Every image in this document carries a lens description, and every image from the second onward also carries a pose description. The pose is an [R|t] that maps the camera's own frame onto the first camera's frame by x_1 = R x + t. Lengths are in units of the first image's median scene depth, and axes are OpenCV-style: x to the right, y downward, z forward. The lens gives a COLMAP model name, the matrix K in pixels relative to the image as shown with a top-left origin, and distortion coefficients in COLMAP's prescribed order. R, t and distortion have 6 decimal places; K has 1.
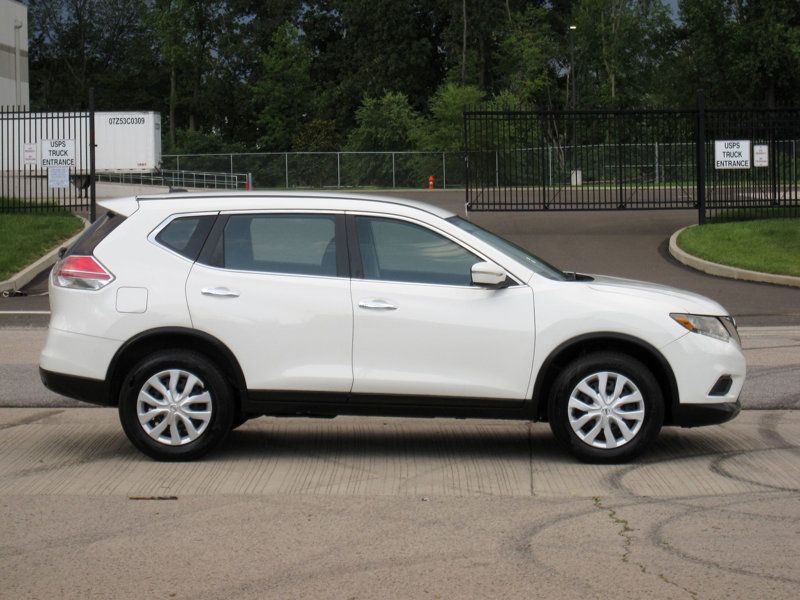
lens RADIAL K [[2260.2, 0, 400.0], [0, 2260.2, 300.0], [0, 0, 1]] dist [0.014424, -0.084440]
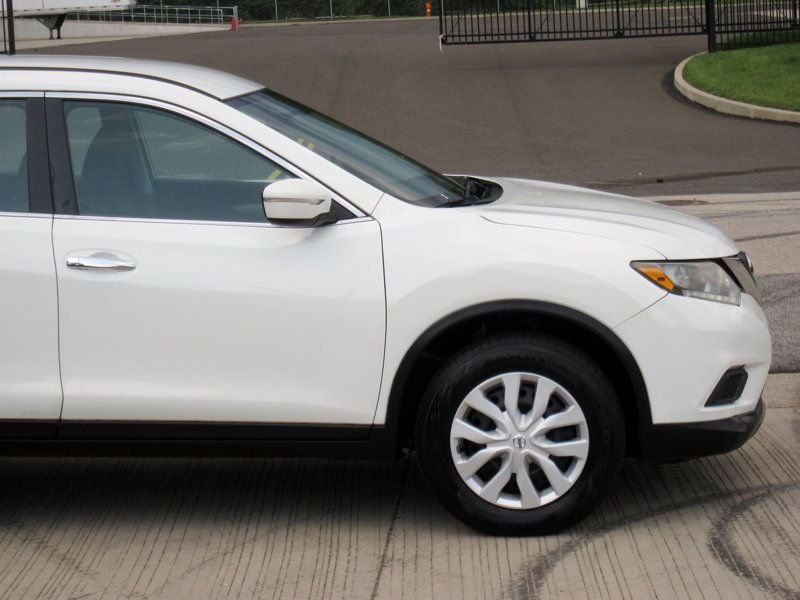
lens RADIAL K [[2222.0, 0, 400.0], [0, 2222.0, 300.0], [0, 0, 1]] dist [-0.010891, 0.032485]
pose [[0.999452, -0.030754, -0.012220, 0.069594], [0.031617, 0.996442, 0.078123, -0.028834], [0.009774, -0.078466, 0.996869, 0.460630]]
